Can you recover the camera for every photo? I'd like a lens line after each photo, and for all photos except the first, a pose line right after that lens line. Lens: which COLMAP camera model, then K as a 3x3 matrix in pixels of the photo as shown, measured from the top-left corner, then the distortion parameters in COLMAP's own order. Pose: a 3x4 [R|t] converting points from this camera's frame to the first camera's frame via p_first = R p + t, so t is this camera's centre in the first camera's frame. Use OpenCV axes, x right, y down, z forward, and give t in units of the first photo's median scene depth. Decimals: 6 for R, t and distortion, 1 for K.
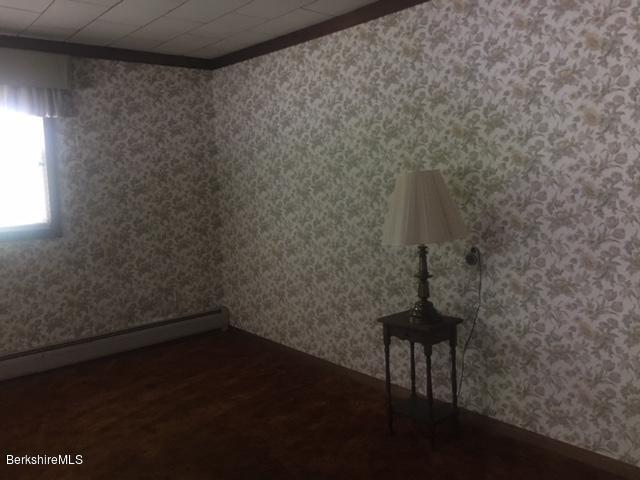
lens RADIAL K [[545.0, 0, 323.3], [0, 545.0, 236.2], [0, 0, 1]] dist [0.062973, -0.078585]
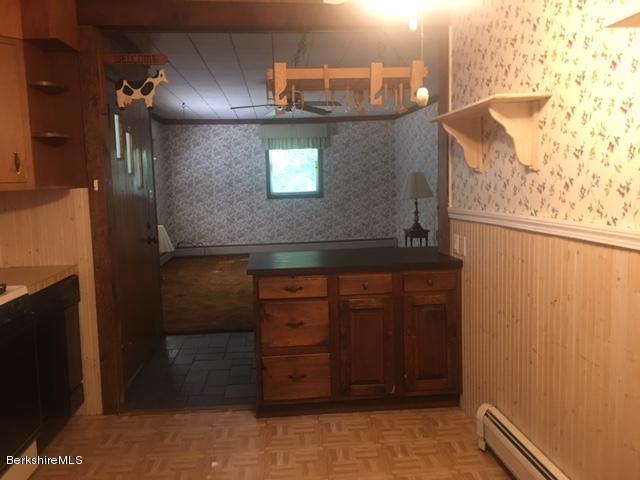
lens RADIAL K [[545.0, 0, 315.6], [0, 545.0, 242.2], [0, 0, 1]] dist [0.062973, -0.078585]
pose [[0.805513, 0.082540, -0.586802, 0.882398], [-0.061492, 0.996549, 0.055765, 0.063268], [0.589380, -0.008836, 0.807808, -0.916825]]
